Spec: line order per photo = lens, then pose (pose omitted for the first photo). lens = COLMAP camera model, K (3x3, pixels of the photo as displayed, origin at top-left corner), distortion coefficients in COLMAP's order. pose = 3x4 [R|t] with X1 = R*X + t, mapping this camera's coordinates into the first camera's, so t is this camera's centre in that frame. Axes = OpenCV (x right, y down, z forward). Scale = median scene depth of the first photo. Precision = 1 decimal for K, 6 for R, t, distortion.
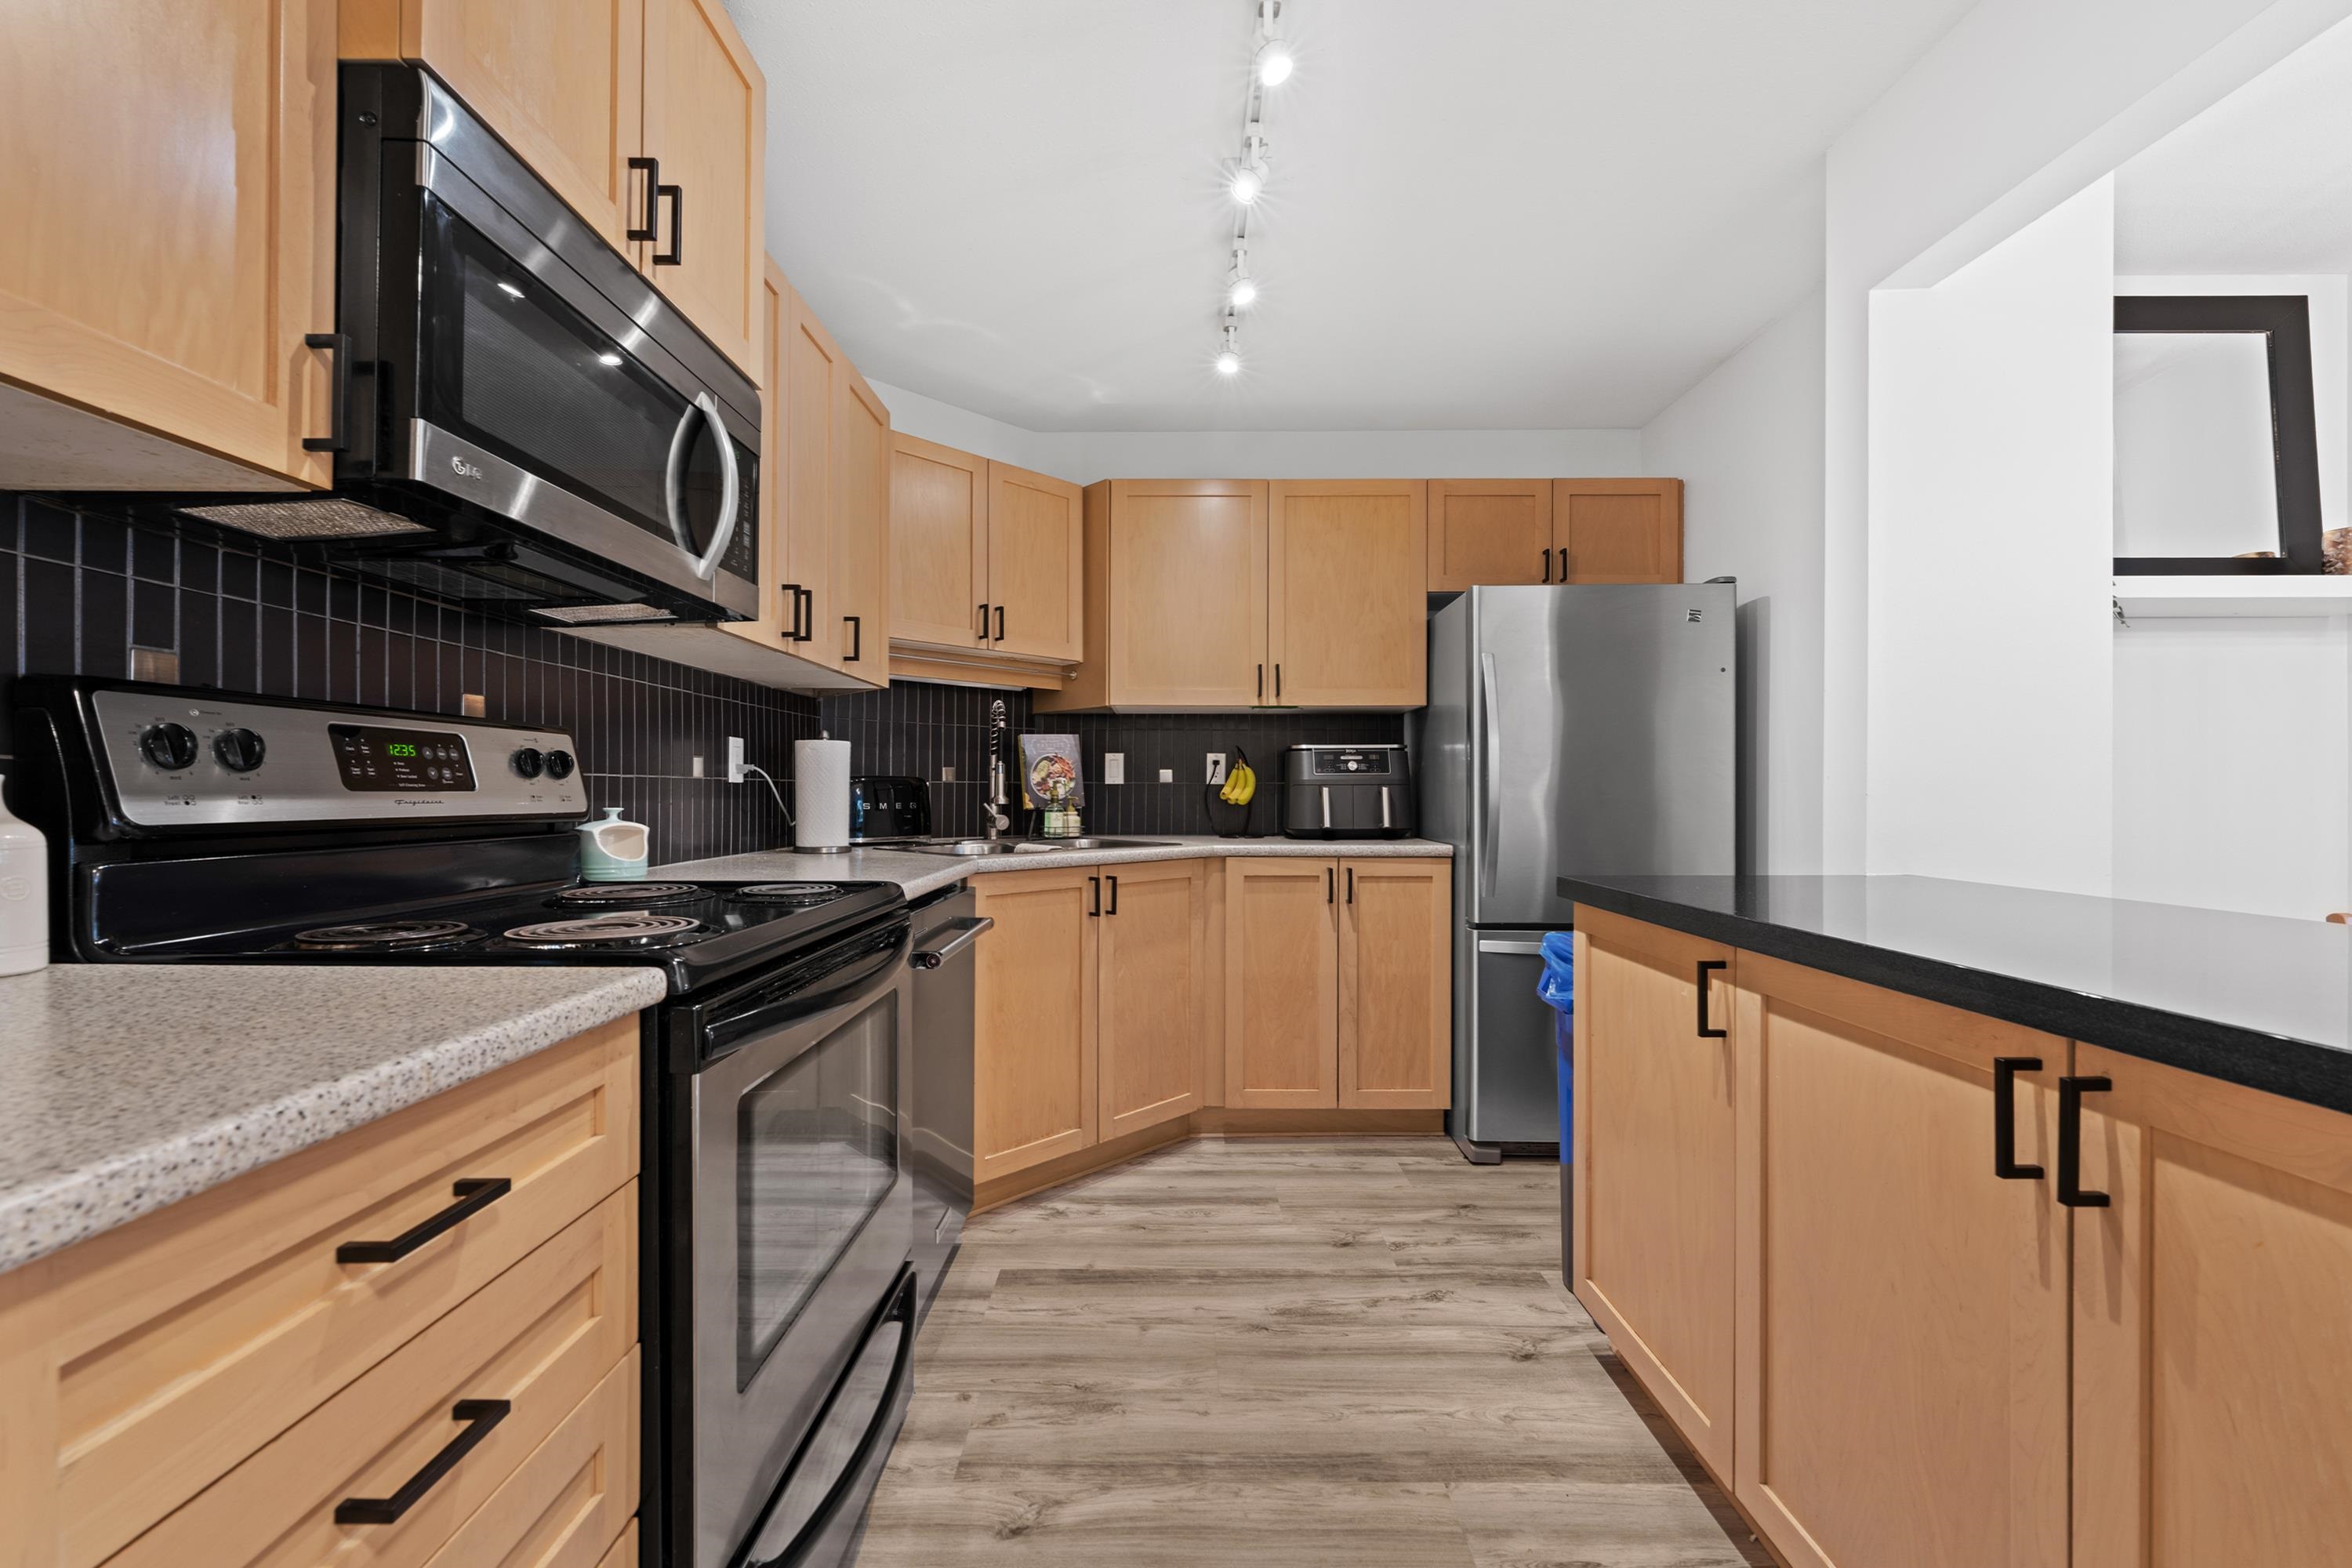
lens RADIAL K [[972.8, 0, 1167.3], [0, 972.8, 793.5], [0, 0, 1]] dist [-0.002417, -0.000490]
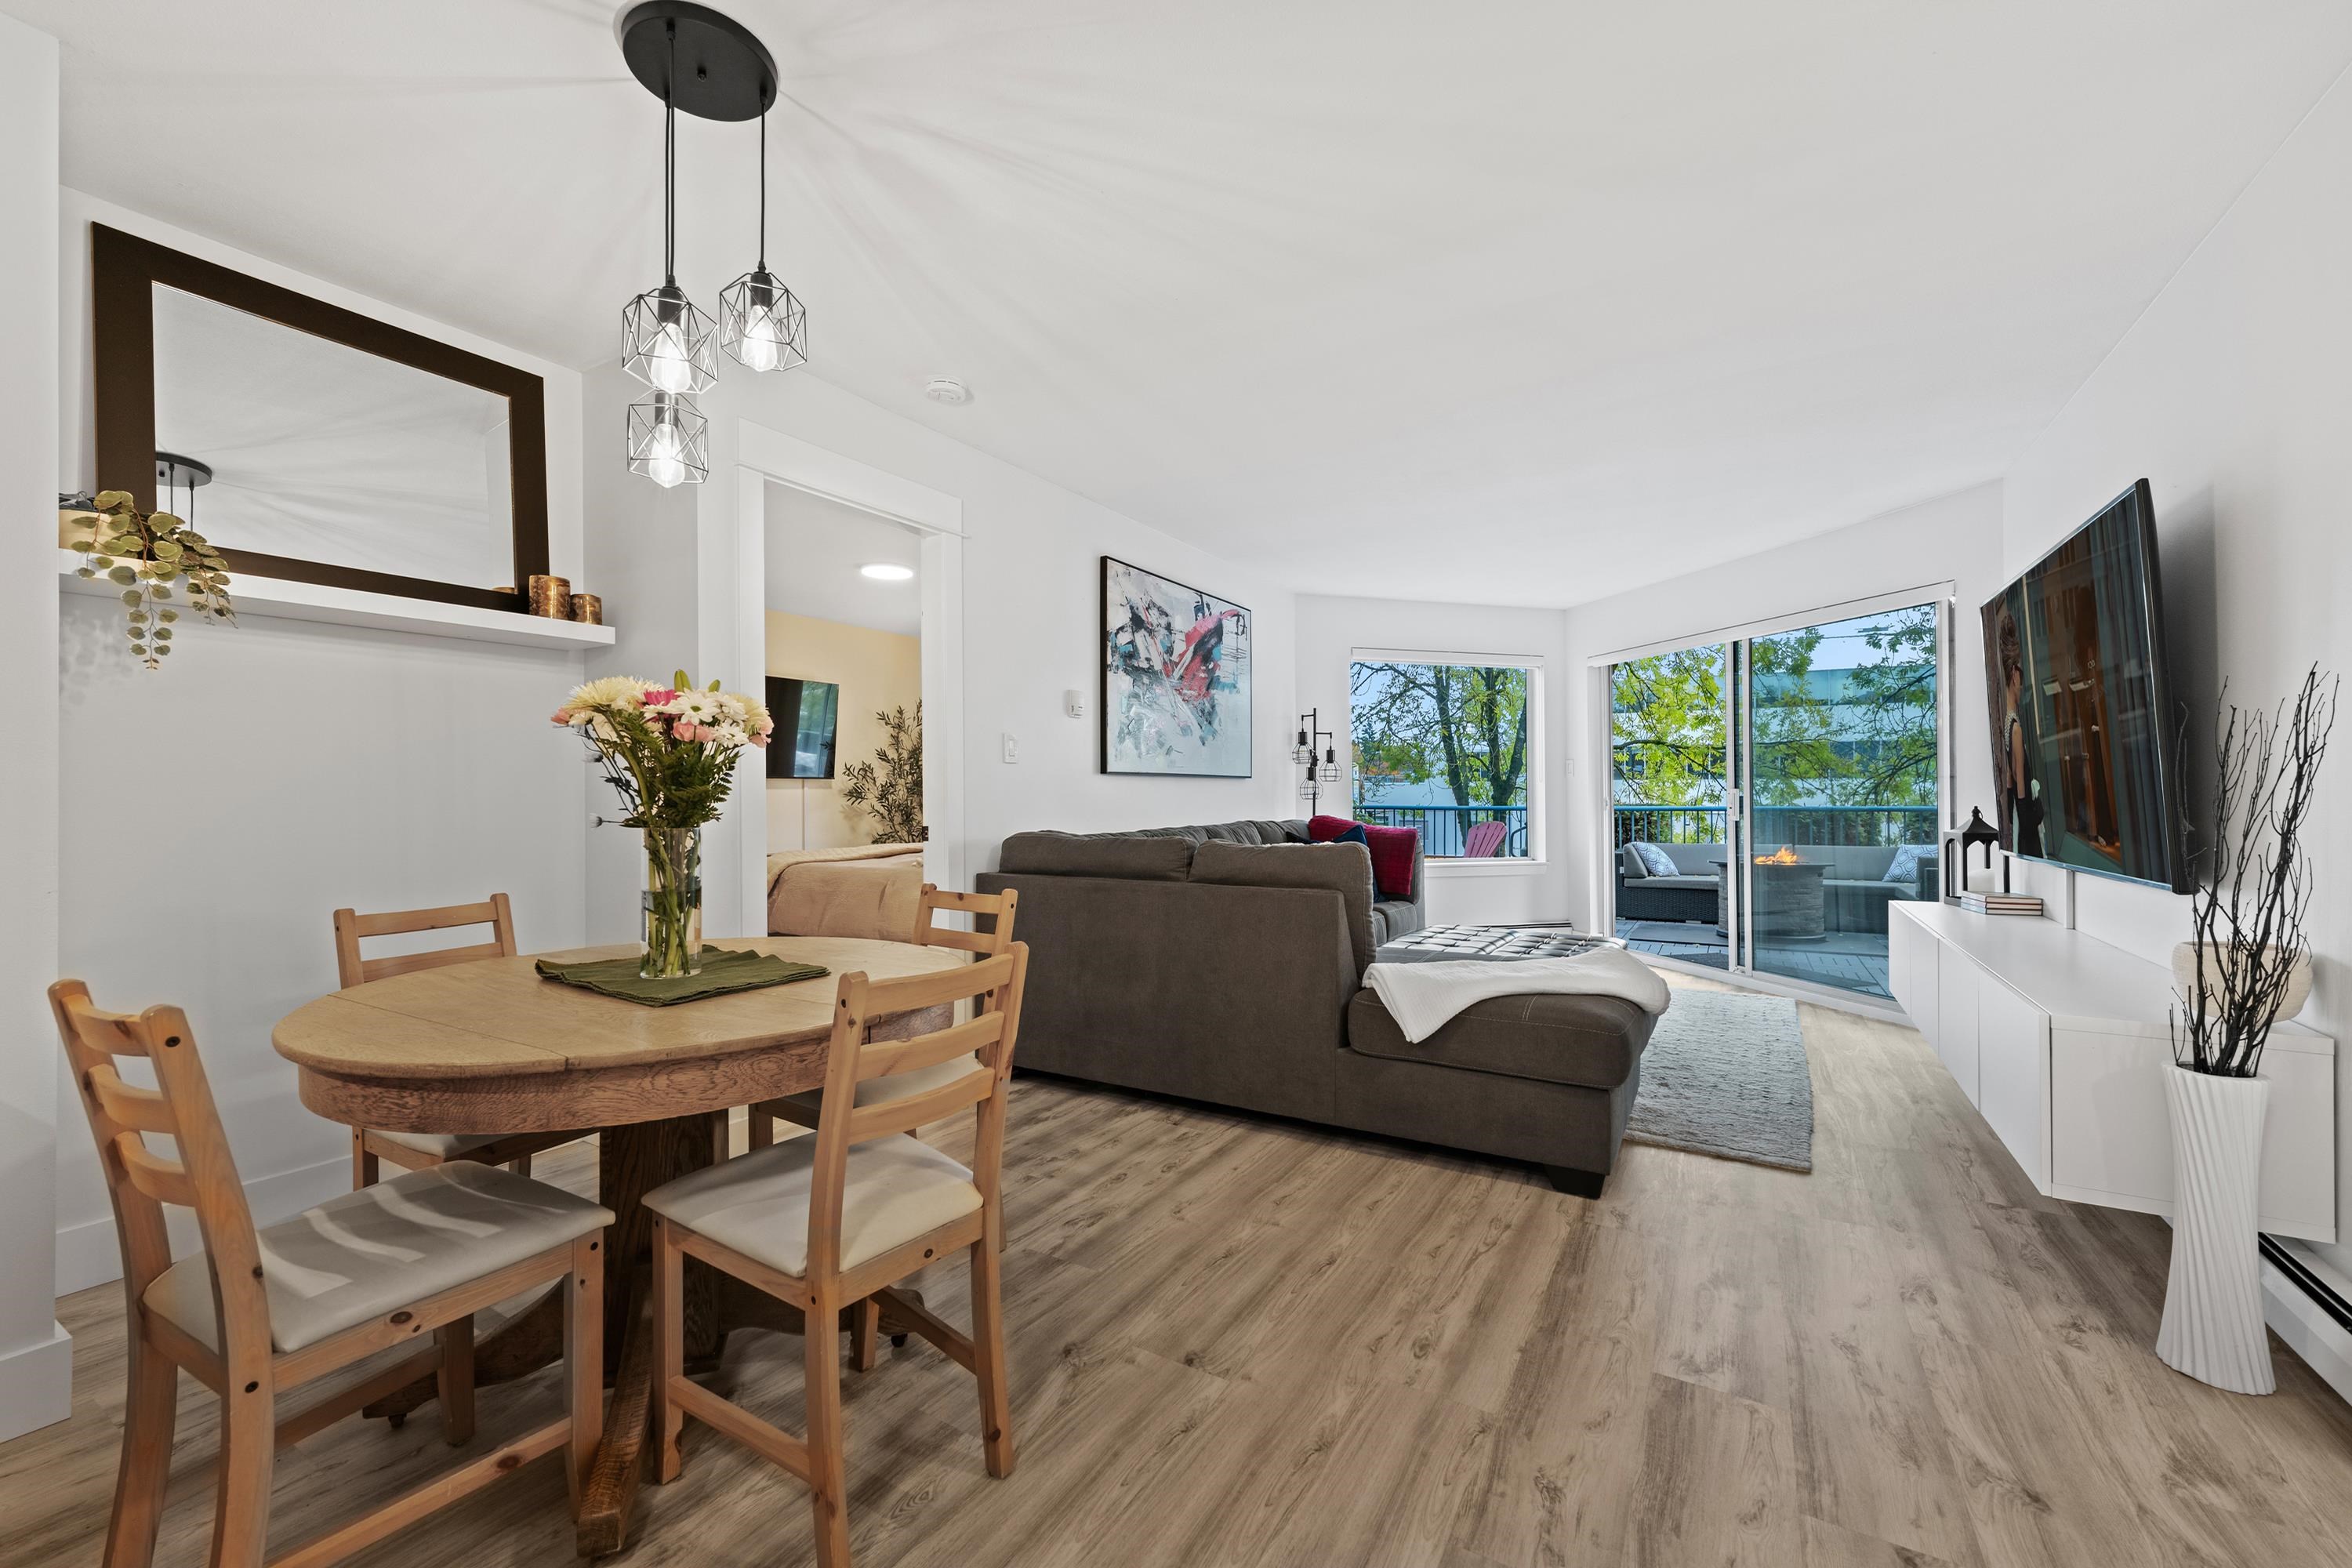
lens RADIAL K [[951.5, 0, 1167.5], [0, 951.5, 787.2], [0, 0, 1]] dist [0.000842, -0.000020]
pose [[0.507743, 0.002244, 0.861506, 0.512459], [0.006786, 0.999955, -0.006604, 0.000470], [-0.861482, 0.009199, 0.507705, -0.230915]]
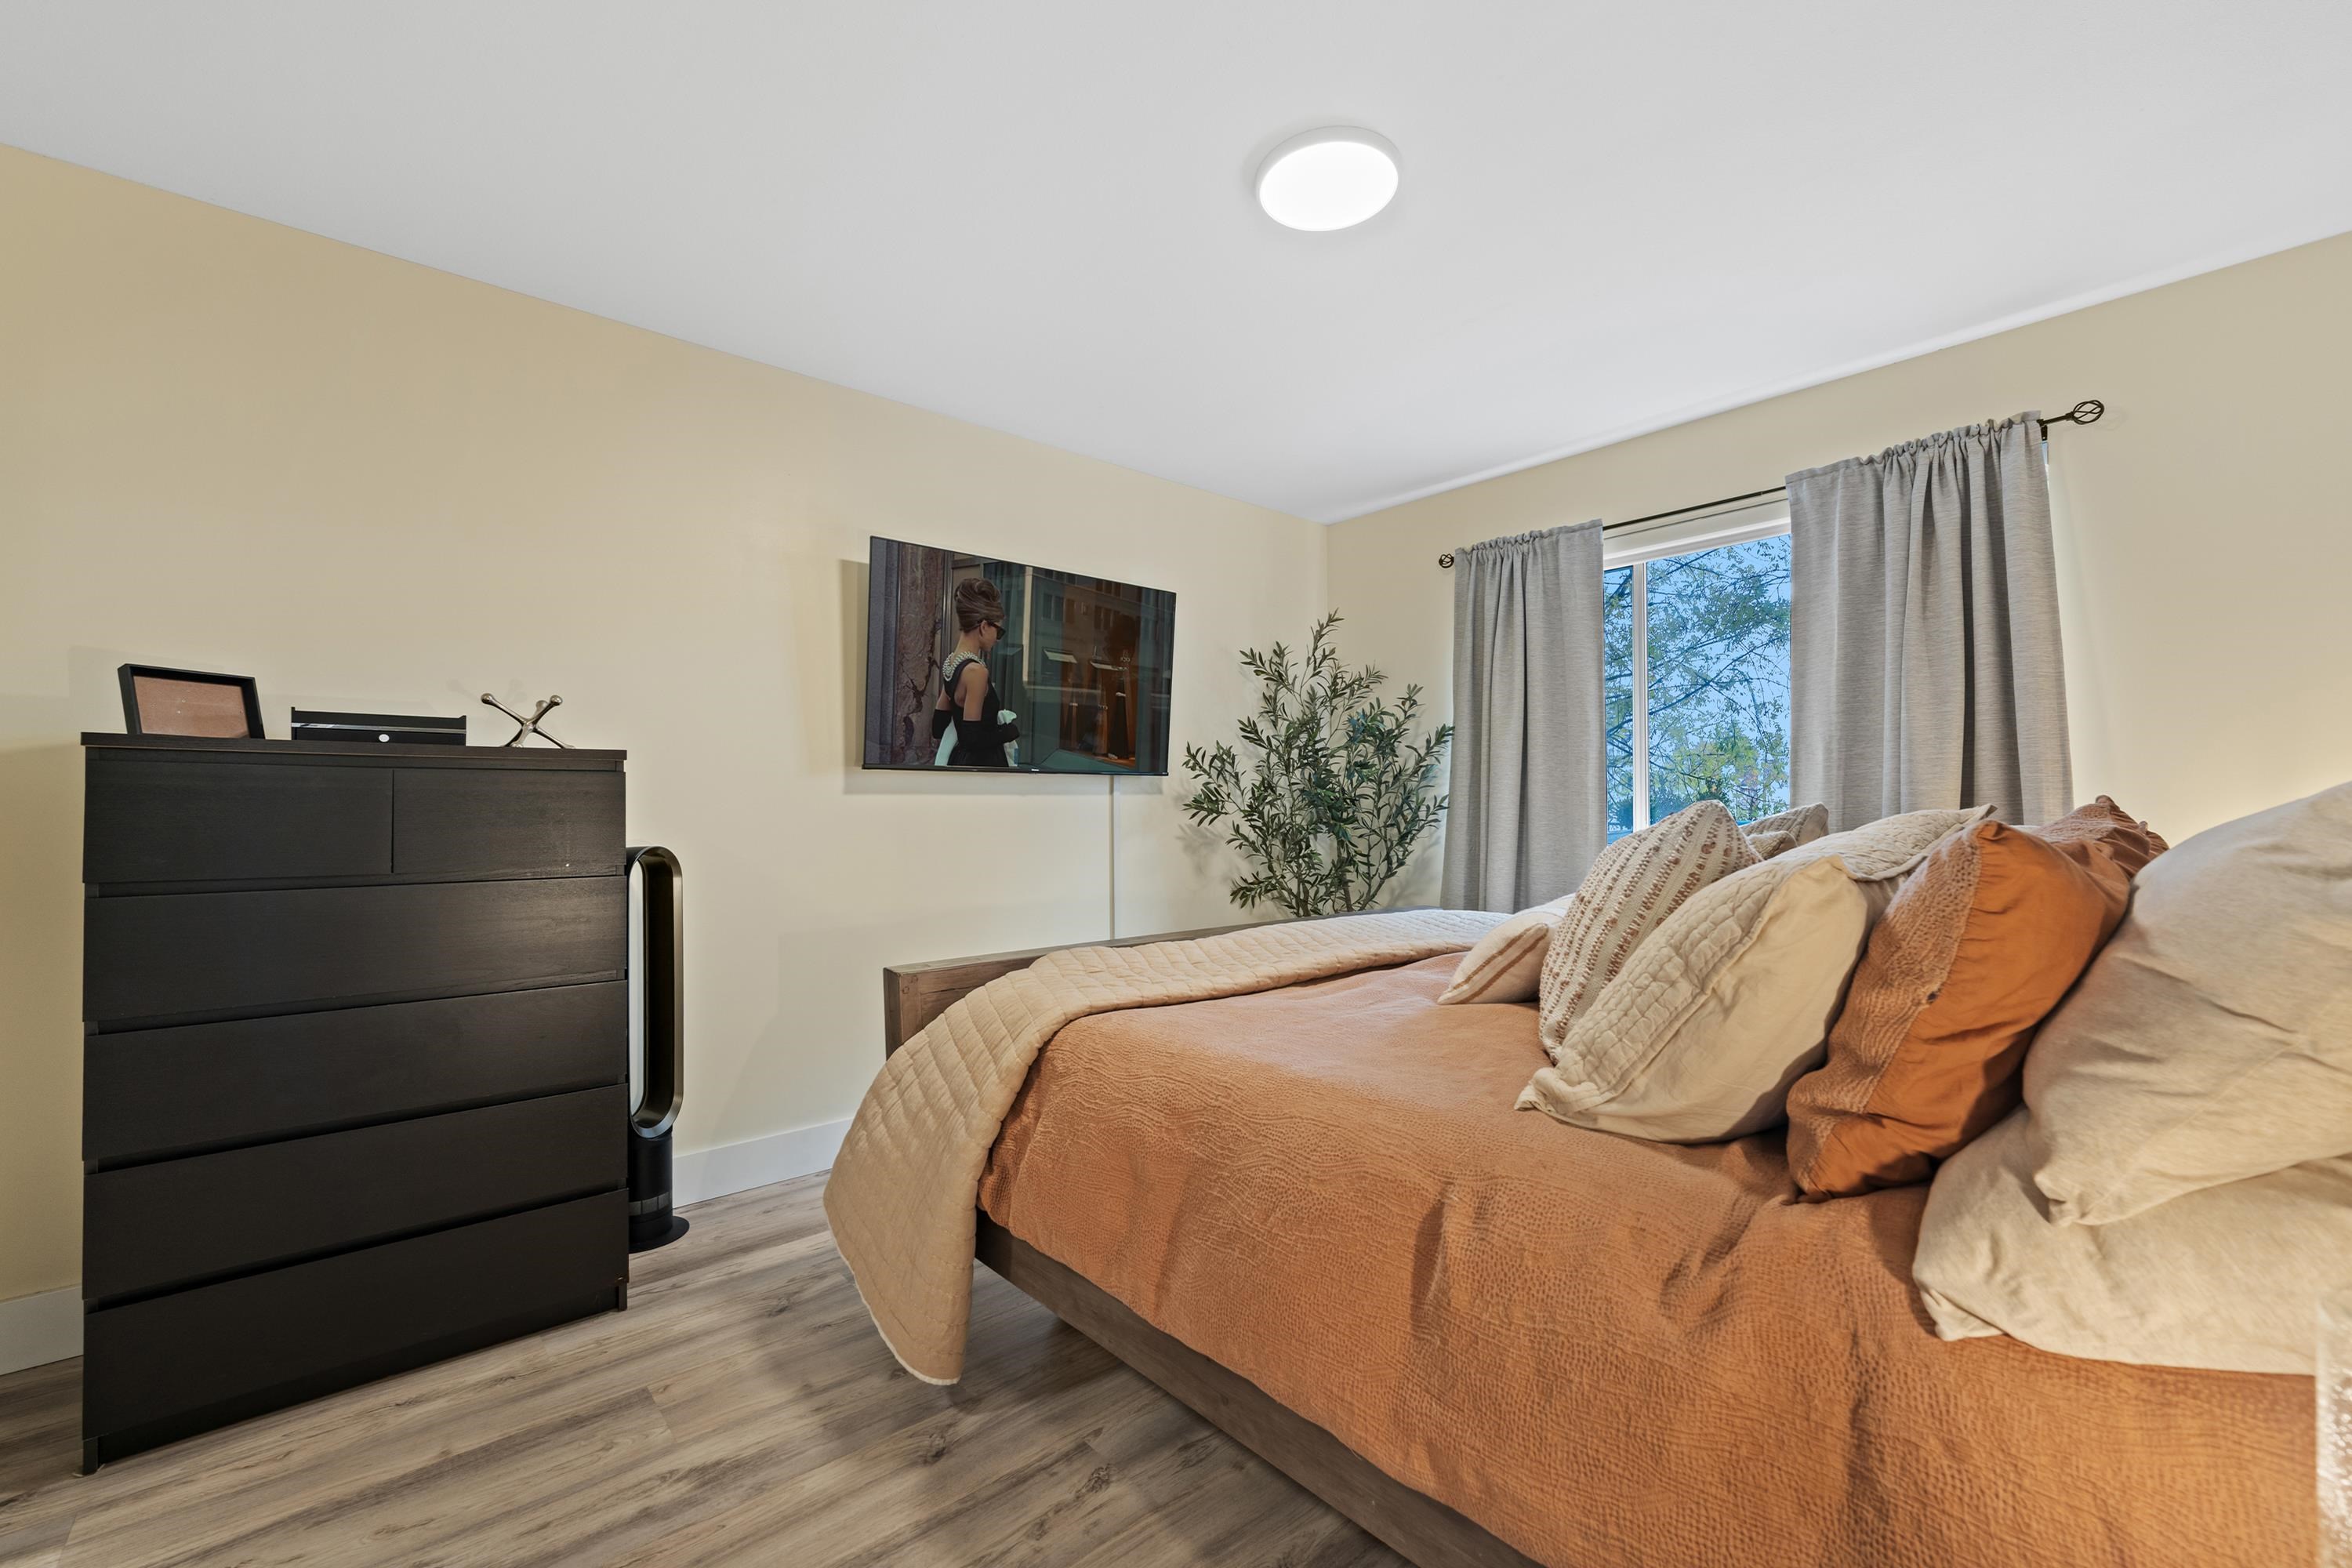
lens RADIAL K [[955.8, 0, 1165.2], [0, 955.8, 791.8], [0, 0, 1]] dist [0.000327, -0.000452]
pose [[0.747418, 0.002962, 0.664347, 1.386937], [0.002979, 0.999965, -0.007809, -0.011552], [-0.664347, 0.007816, 0.747384, 0.861911]]
